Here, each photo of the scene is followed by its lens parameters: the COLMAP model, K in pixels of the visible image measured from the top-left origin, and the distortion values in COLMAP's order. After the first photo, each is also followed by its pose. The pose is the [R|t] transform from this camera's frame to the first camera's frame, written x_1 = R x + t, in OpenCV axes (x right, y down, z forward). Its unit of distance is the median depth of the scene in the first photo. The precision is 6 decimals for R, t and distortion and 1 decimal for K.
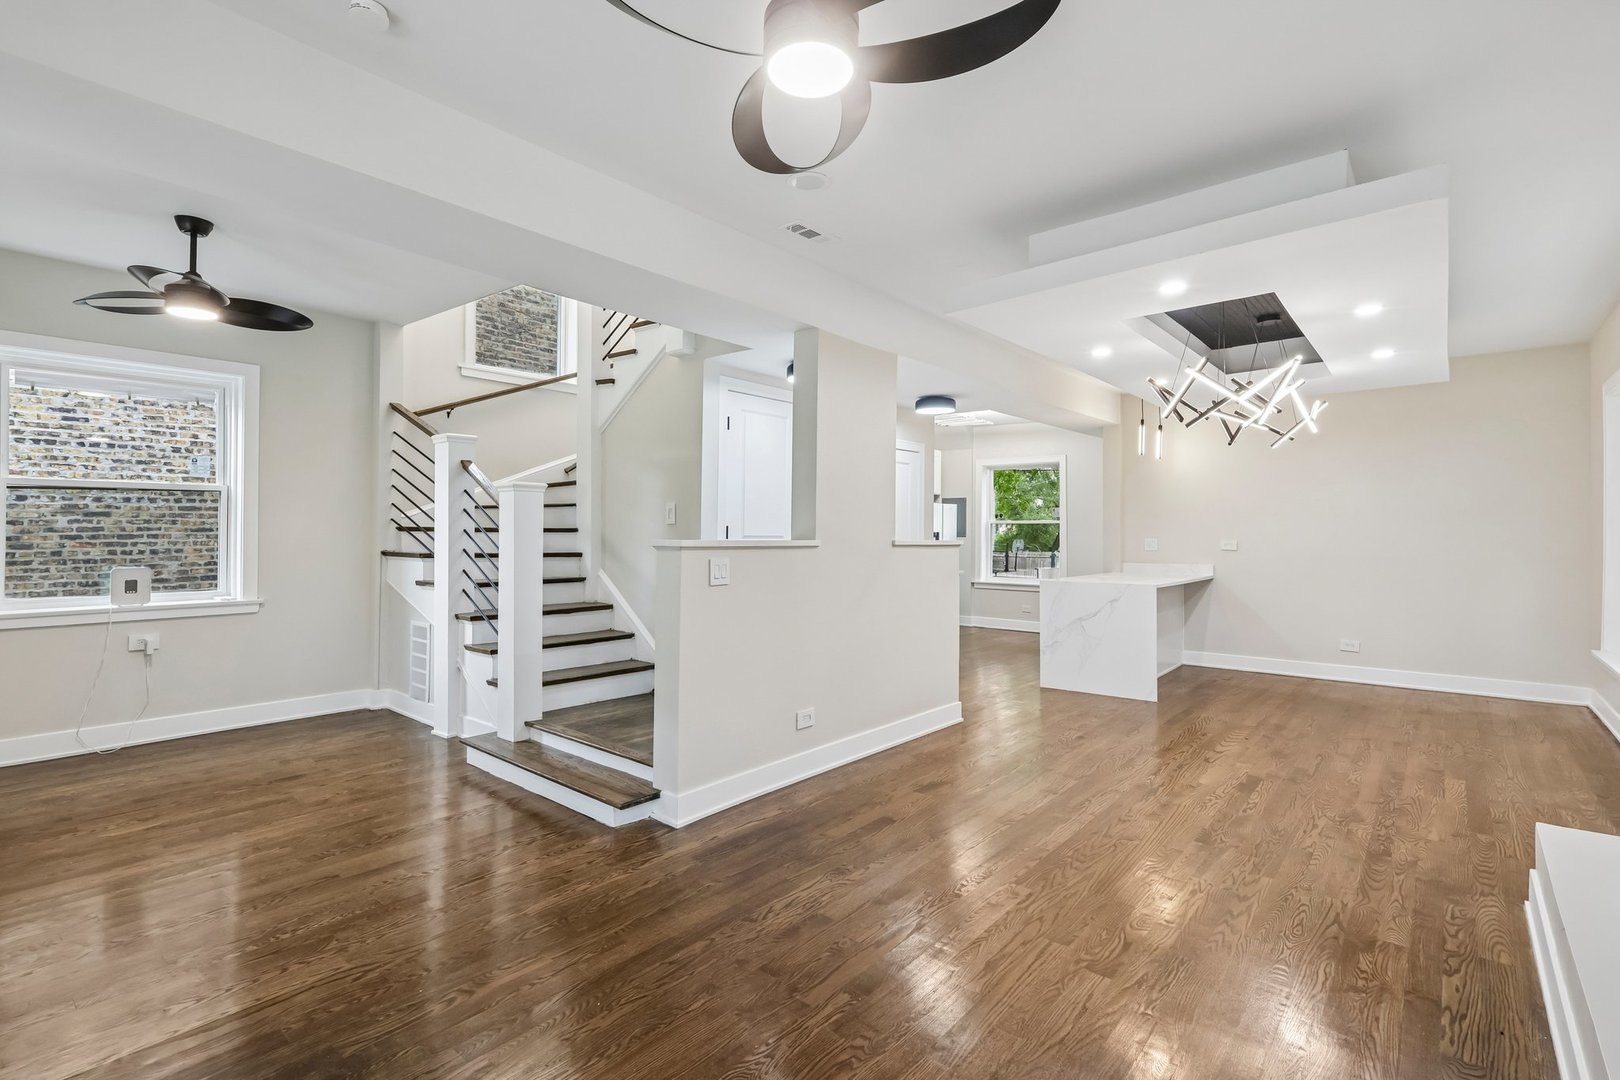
lens RADIAL K [[762.8, 0, 798.9], [0, 762.8, 520.9], [0, 0, 1]] dist [-0.000523, -0.000022]
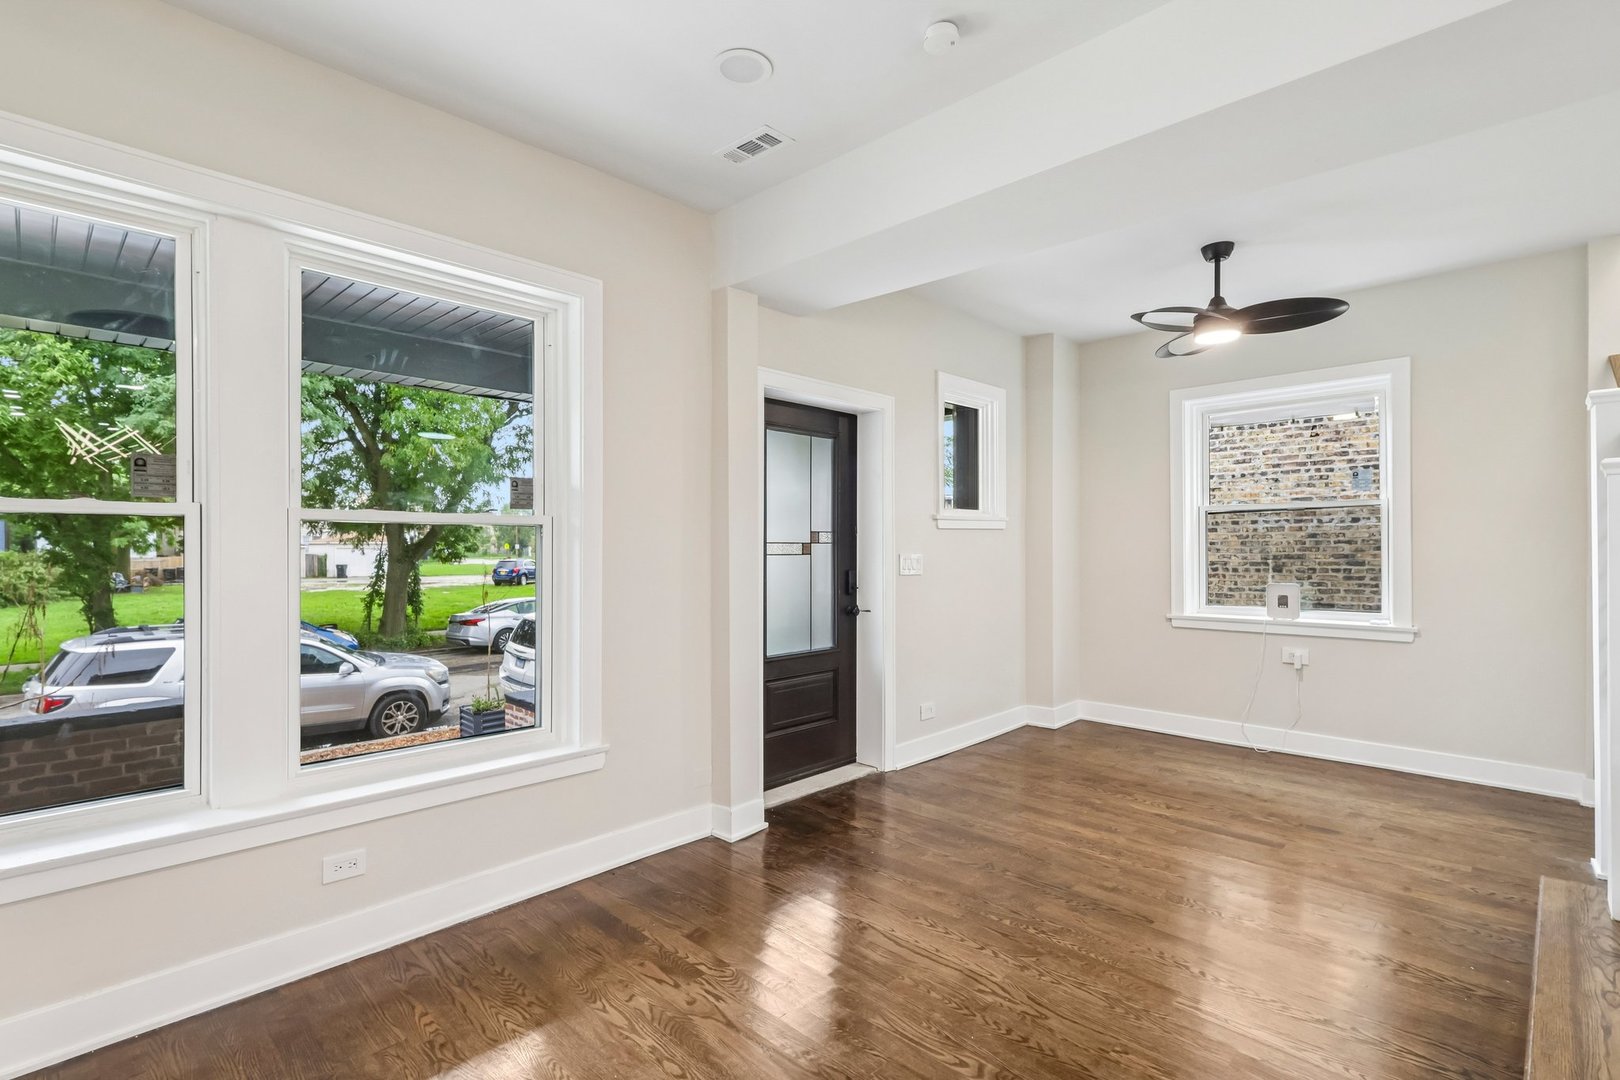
lens RADIAL K [[755.6, 0, 799.1], [0, 755.6, 542.3], [0, 0, 1]] dist [0.002187, -0.000124]
pose [[-0.068165, -0.012085, -0.997601, 0.243437], [0.013845, 0.999819, -0.013058, 0.010443], [0.997578, -0.014702, -0.067986, 0.465032]]
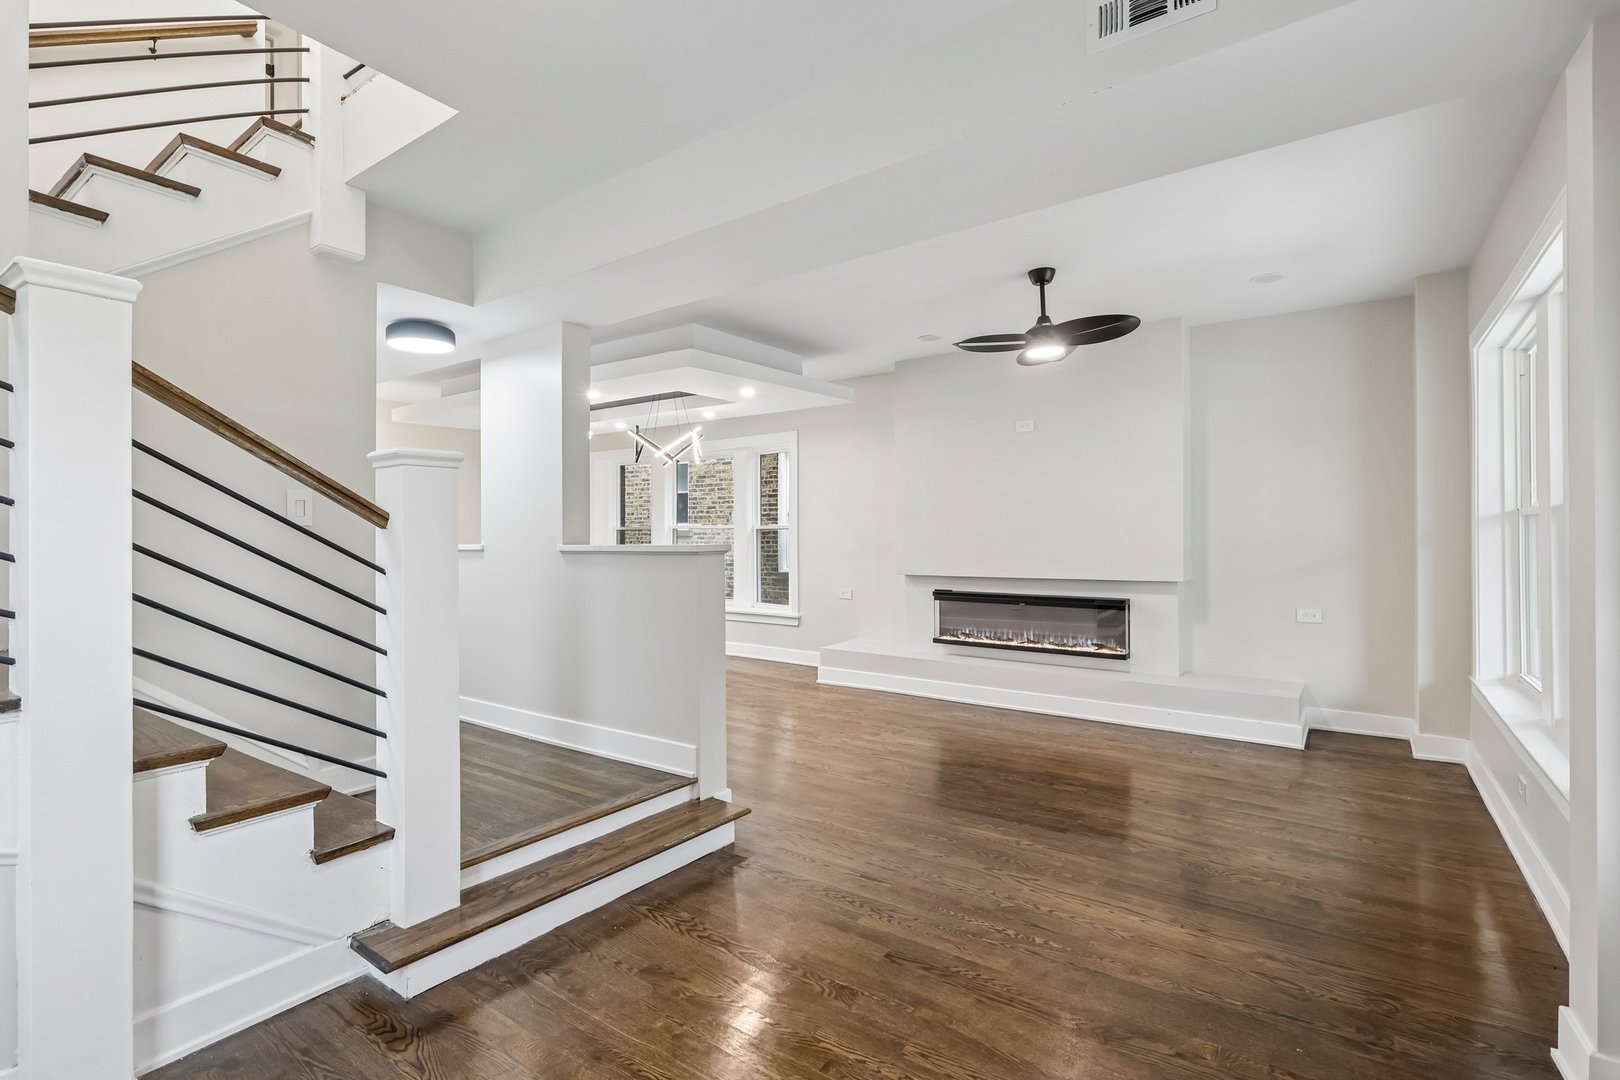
lens RADIAL K [[755.6, 0, 799.1], [0, 755.6, 542.3], [0, 0, 1]] dist [0.002187, -0.000124]
pose [[-0.078111, -0.007610, 0.996916, -1.017147], [-0.010106, 0.999926, 0.006841, 0.010846], [-0.996893, -0.009540, -0.078182, 0.838494]]
